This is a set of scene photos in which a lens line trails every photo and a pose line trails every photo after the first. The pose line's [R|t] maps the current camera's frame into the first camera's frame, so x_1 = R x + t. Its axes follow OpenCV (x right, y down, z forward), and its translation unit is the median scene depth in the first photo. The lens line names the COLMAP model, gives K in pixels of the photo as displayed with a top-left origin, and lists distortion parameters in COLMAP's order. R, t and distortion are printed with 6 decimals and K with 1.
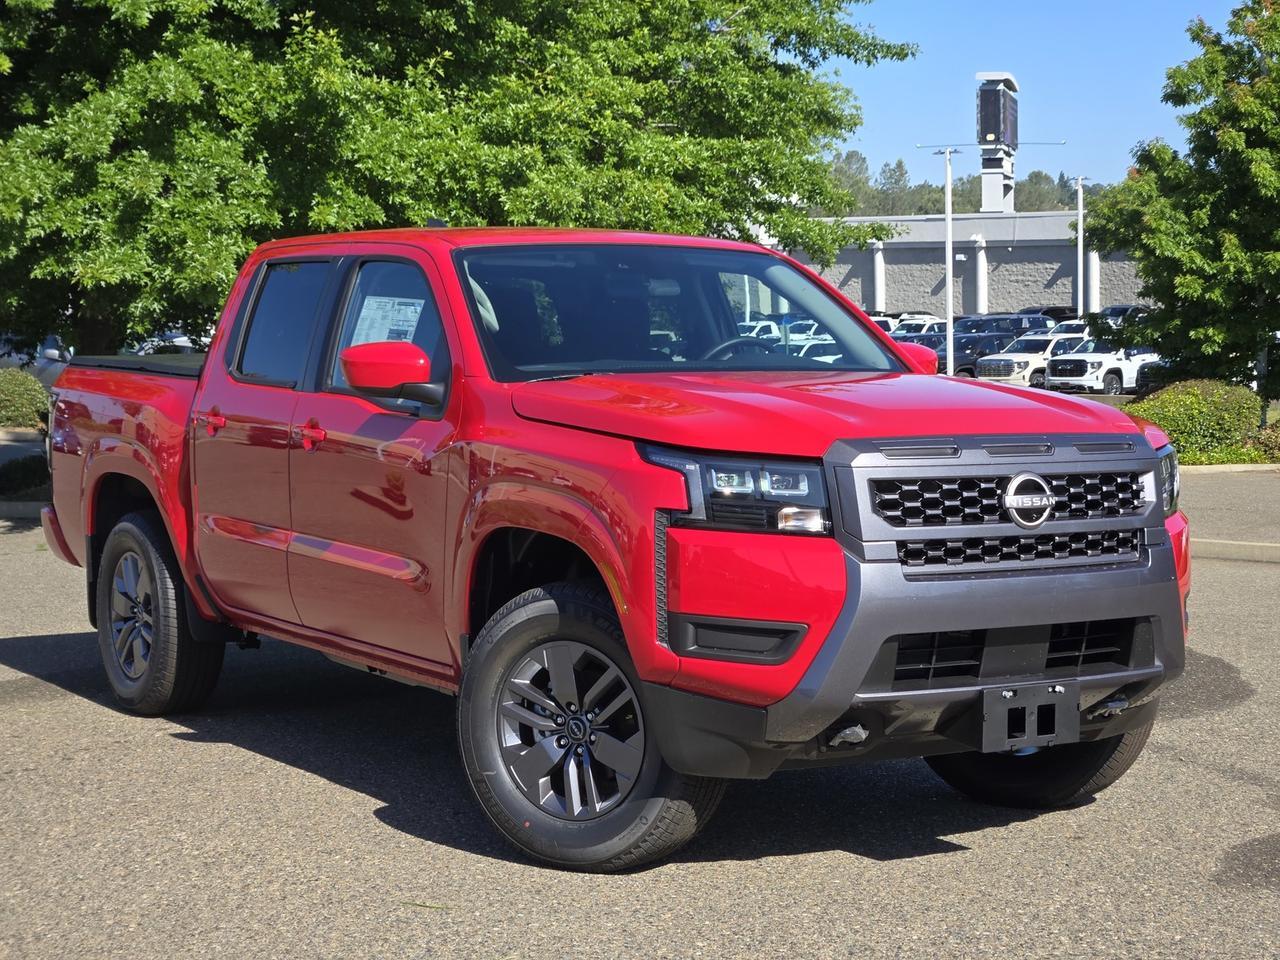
lens RADIAL K [[1828.5, 0, 640.0], [0, 1828.5, 480.0], [0, 0, 1]] dist [-0.110947, 0.029247]
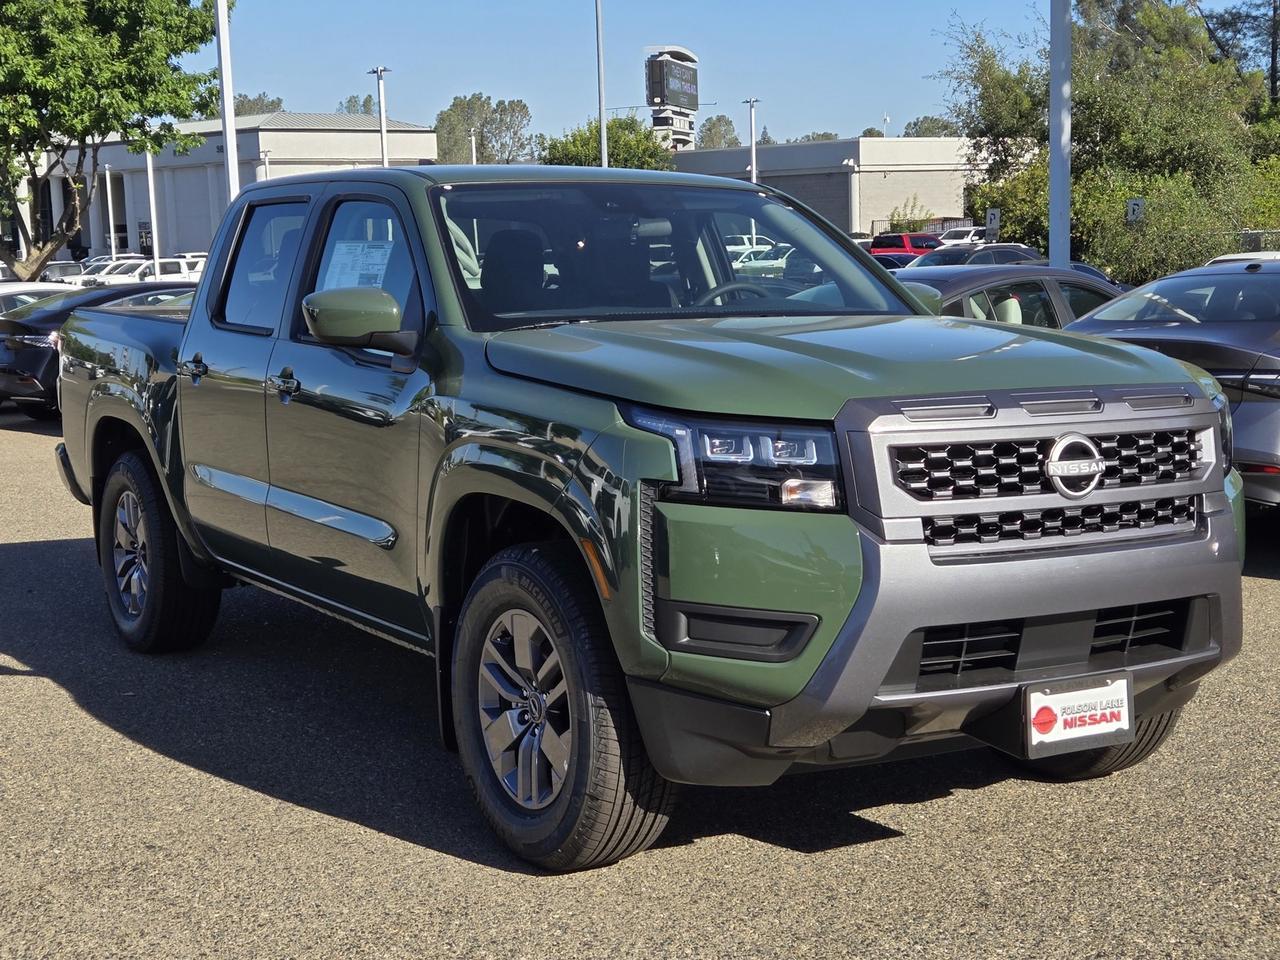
lens RADIAL K [[1488.6, 0, 704.5], [0, 1488.6, 517.0], [0, 0, 1]] dist [0.070604, 0.005571]
pose [[0.999159, -0.013535, 0.038709, 0.011908], [0.010568, 0.997064, 0.075837, -0.020148], [-0.039621, -0.075364, 0.996369, 0.302668]]
